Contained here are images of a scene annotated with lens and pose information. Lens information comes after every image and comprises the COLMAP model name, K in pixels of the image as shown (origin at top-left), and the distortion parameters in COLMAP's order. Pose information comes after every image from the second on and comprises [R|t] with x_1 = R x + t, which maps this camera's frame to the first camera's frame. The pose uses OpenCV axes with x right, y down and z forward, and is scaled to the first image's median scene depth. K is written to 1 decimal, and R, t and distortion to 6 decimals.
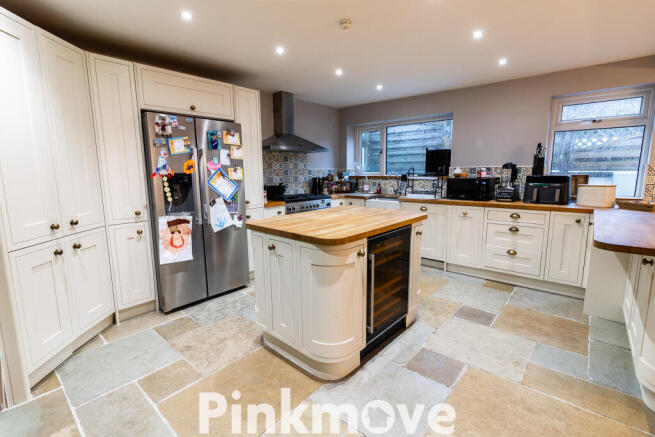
lens RADIAL K [[302.8, 0, 320.6], [0, 302.8, 214.3], [0, 0, 1]] dist [-0.000592, 0.000191]
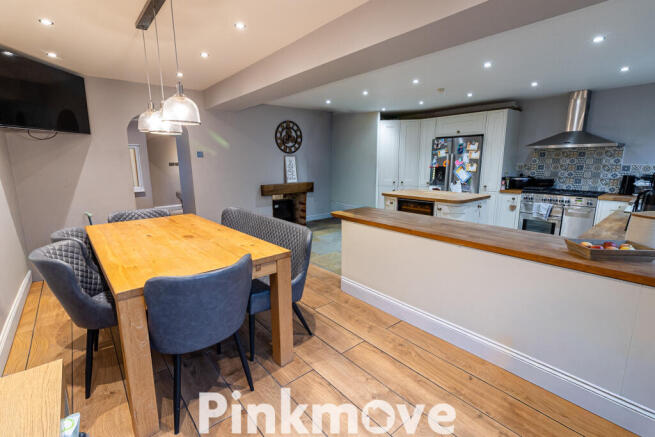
lens RADIAL K [[302.9, 0, 324.7], [0, 302.9, 215.1], [0, 0, 1]] dist [0.000298, 0.000098]
pose [[-0.144900, 0.192171, -0.970605, 1.708813], [-0.130733, 0.968639, 0.211299, -0.144418], [0.980772, 0.157508, -0.115233, 0.502007]]
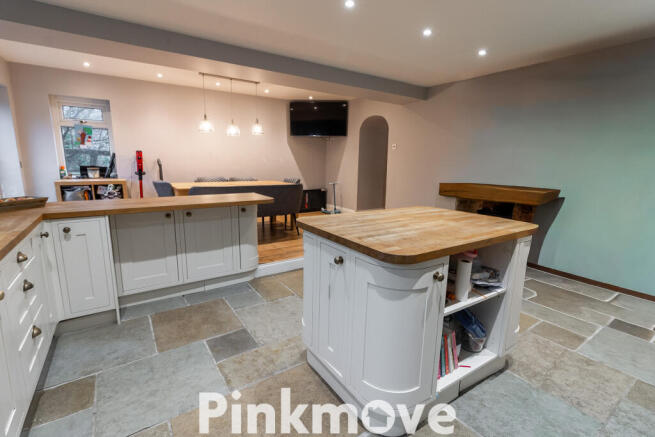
lens RADIAL K [[302.9, 0, 324.7], [0, 302.9, 215.1], [0, 0, 1]] dist [0.000298, 0.000098]
pose [[-0.970612, -0.053214, 0.234694, 0.105499], [0.024104, 0.948844, 0.314824, -0.220914], [-0.239441, 0.311229, -0.919676, 1.518105]]
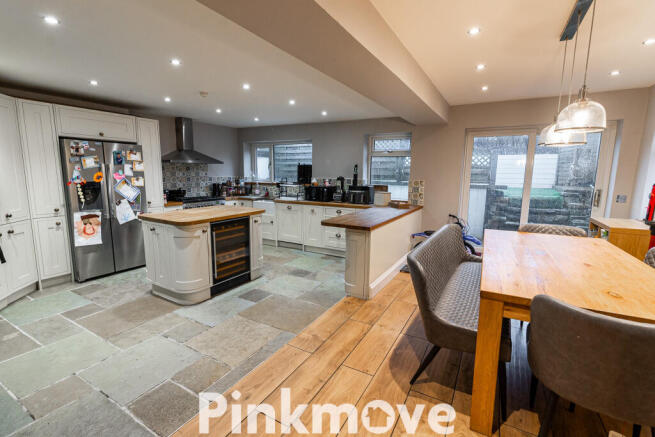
lens RADIAL K [[302.9, 0, 324.7], [0, 302.9, 215.1], [0, 0, 1]] dist [0.000298, 0.000098]
pose [[0.978461, -0.007218, 0.206305, 0.299572], [0.007674, 0.999970, -0.001409, 0.028984], [-0.206288, 0.002962, 0.978487, -0.587417]]
